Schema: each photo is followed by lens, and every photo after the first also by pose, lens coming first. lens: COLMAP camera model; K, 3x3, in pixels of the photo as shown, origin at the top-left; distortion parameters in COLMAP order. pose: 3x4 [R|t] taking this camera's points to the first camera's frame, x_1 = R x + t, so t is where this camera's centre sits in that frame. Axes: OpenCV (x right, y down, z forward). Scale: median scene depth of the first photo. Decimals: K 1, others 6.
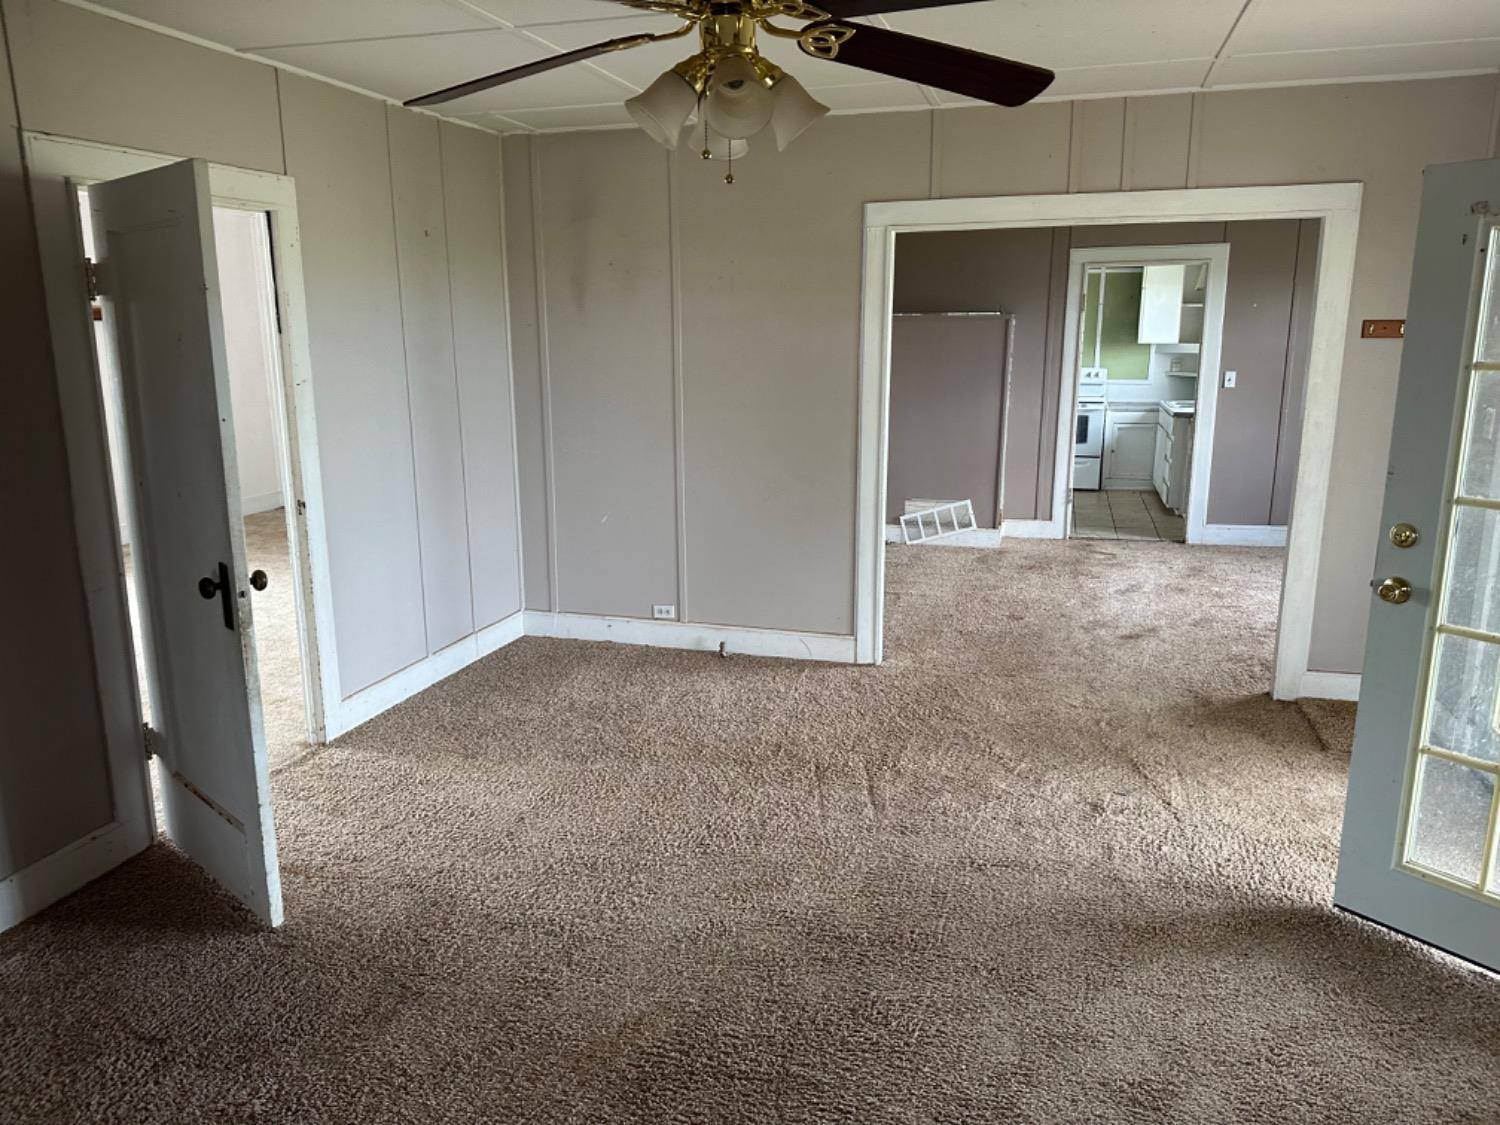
lens RADIAL K [[1079.5, 0, 747.4], [0, 1079.5, 563.3], [0, 0, 1]] dist [0.078799, -0.120522]
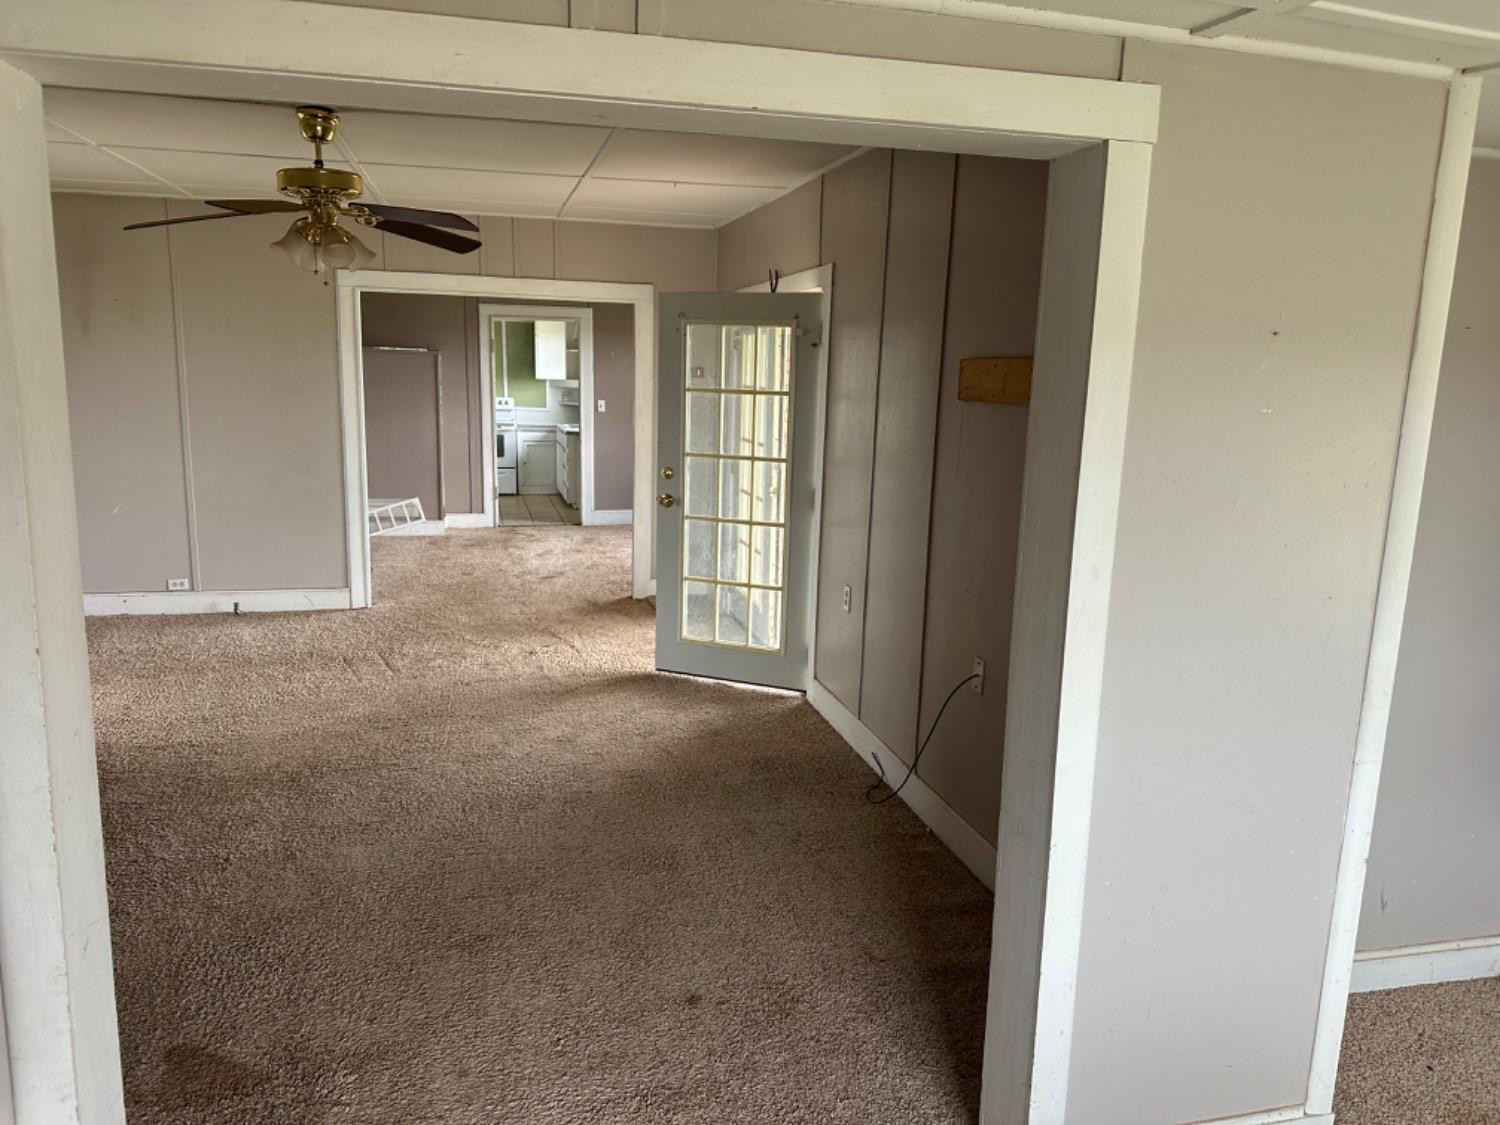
lens RADIAL K [[1075.2, 0, 749.9], [0, 1075.2, 577.5], [0, 0, 1]] dist [0.110516, -0.170512]
pose [[0.863849, -0.069913, 0.498877, -0.122577], [0.079405, 0.996840, 0.002201, 0.077820], [-0.497454, 0.037712, 0.866670, -0.354097]]
